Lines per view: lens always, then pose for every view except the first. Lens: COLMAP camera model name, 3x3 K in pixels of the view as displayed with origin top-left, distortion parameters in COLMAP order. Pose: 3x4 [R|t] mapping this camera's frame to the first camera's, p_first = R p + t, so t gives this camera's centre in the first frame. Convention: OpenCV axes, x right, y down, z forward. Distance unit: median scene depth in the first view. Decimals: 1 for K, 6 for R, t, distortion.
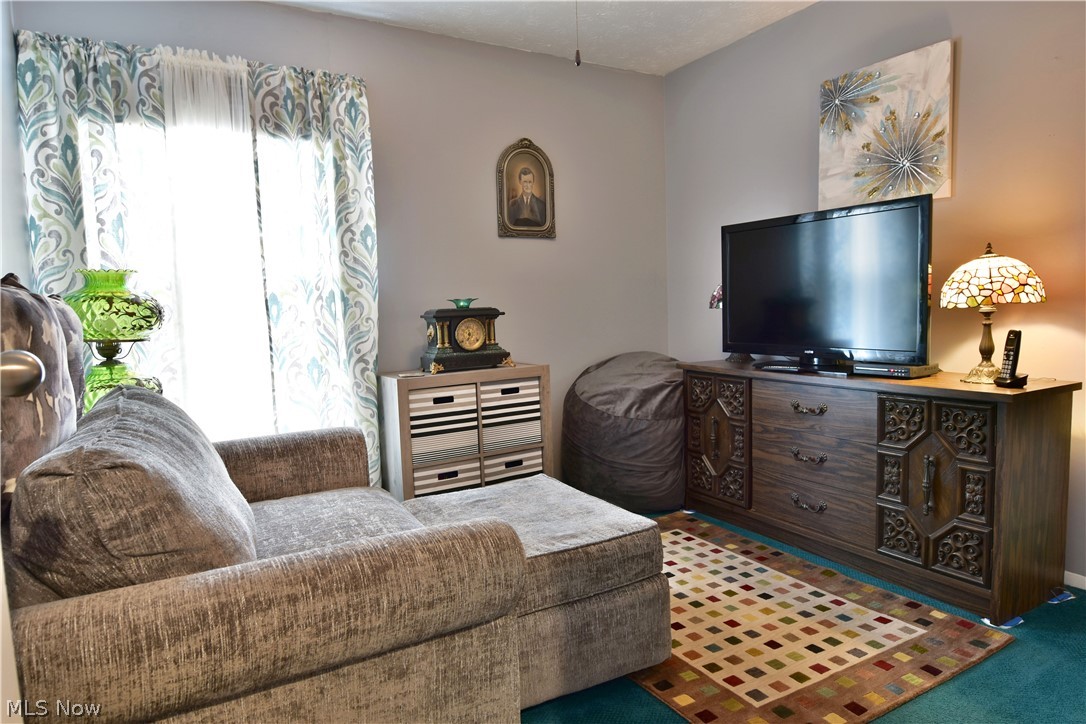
lens RADIAL K [[660.3, 0, 544.3], [0, 660.3, 361.5], [0, 0, 1]] dist [-0.009888, -0.007597]
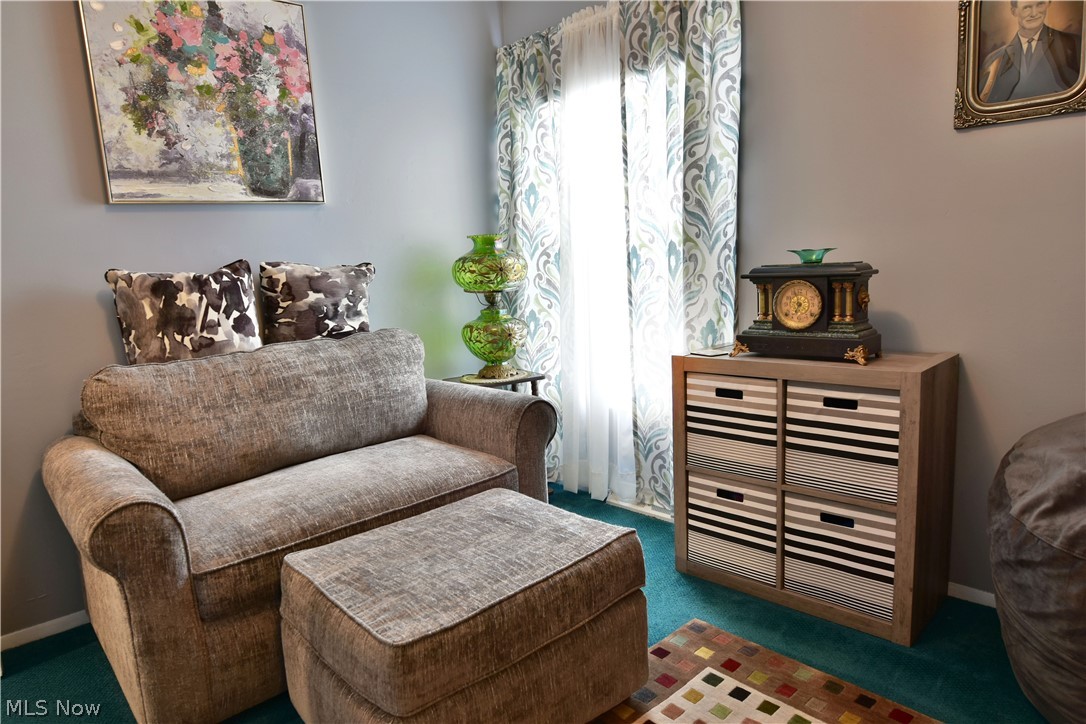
lens RADIAL K [[660.3, 0, 543.9], [0, 660.3, 362.2], [0, 0, 1]] dist [-0.009888, -0.007597]
pose [[0.233334, 0.166901, -0.957966, 0.490966], [-0.042561, 0.985969, 0.161413, -0.084361], [0.971465, 0.003109, 0.237163, 0.632832]]
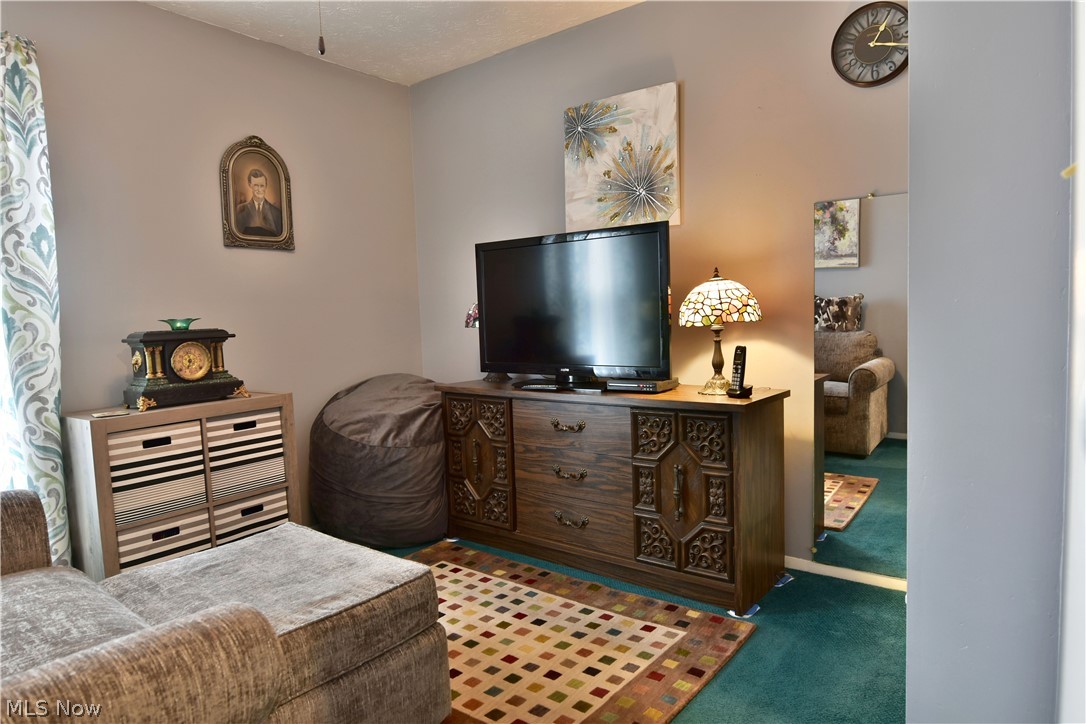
lens RADIAL K [[660.3, 0, 543.6], [0, 660.3, 363.5], [0, 0, 1]] dist [-0.009888, -0.007597]
pose [[0.927376, -0.028410, 0.373052, -0.009174], [0.036527, 0.999224, -0.014708, -0.010029], [-0.372344, 0.027266, 0.927694, 0.061454]]
